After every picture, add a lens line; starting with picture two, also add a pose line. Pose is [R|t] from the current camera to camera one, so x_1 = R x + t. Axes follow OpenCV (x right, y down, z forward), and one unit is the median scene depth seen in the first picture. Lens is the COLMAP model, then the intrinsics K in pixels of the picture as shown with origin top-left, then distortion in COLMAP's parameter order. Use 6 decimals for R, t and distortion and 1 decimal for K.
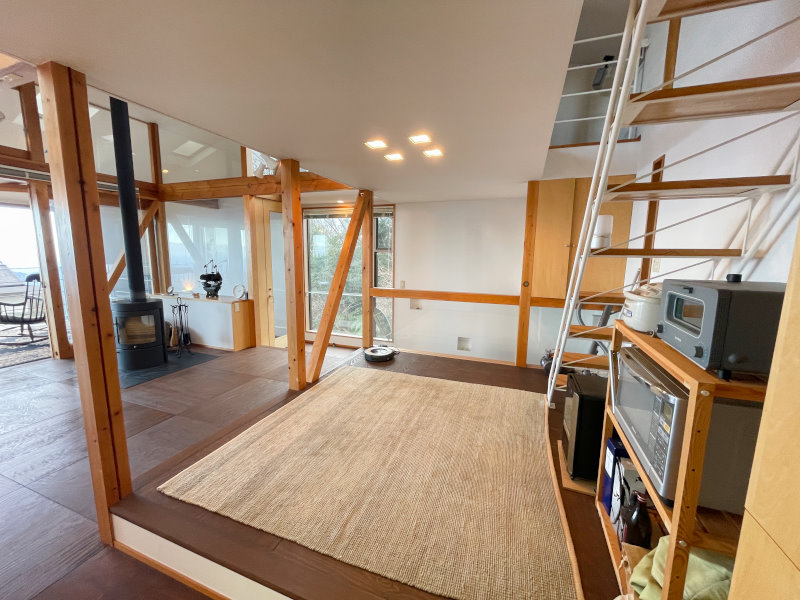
lens RADIAL K [[323.3, 0, 399.8], [0, 323.3, 297.4], [0, 0, 1]] dist [-0.001232, -0.000160]
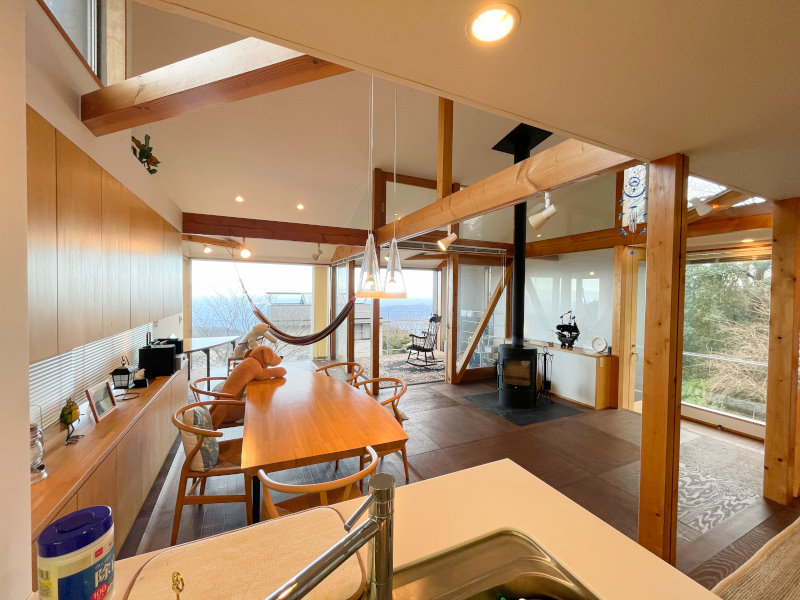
lens RADIAL K [[322.6, 0, 402.0], [0, 322.6, 299.2], [0, 0, 1]] dist [-0.000693, 0.000069]
pose [[0.721338, 0.010223, -0.692508, -0.260346], [-0.098072, 0.991323, -0.087521, -0.012242], [0.685605, 0.131048, 0.716081, -0.097538]]
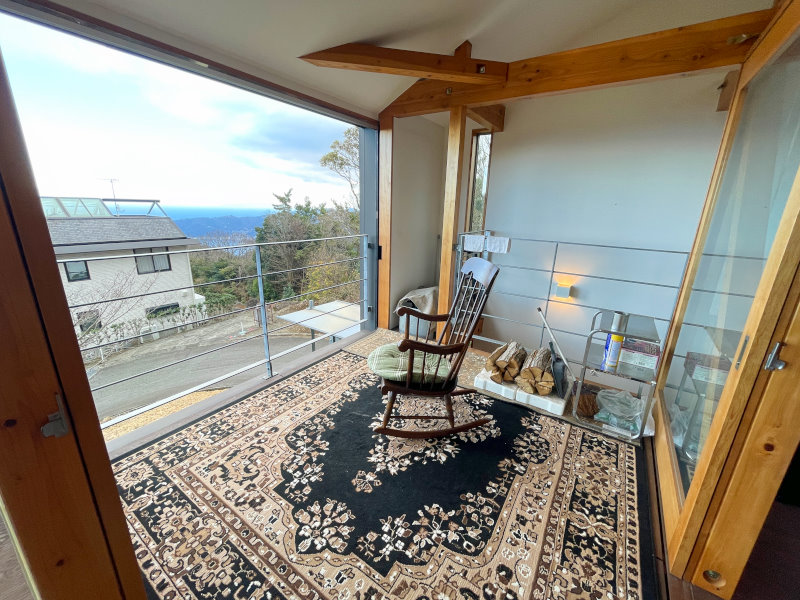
lens RADIAL K [[322.6, 0, 402.0], [0, 322.6, 299.2], [0, 0, 1]] dist [-0.000693, 0.000069]
pose [[0.973534, 0.075033, -0.215875, -1.123480], [-0.045675, 0.989391, 0.137910, -0.084543], [0.223933, -0.124400, 0.966633, 0.603427]]
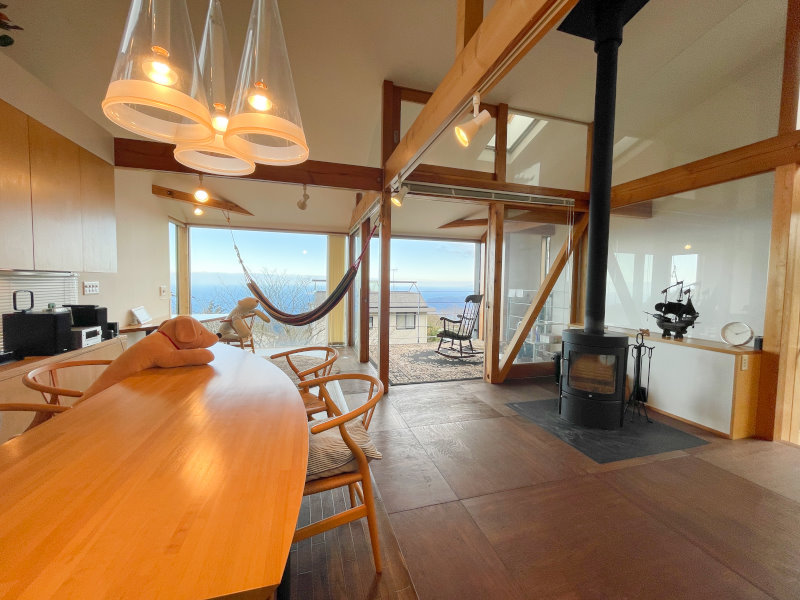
lens RADIAL K [[322.6, 0, 402.0], [0, 322.6, 299.2], [0, 0, 1]] dist [-0.000693, 0.000069]
pose [[0.607945, 0.037104, -0.793112, -0.405288], [-0.117523, 0.992109, -0.043672, 0.014991], [0.785233, 0.119759, 0.607509, 0.159626]]
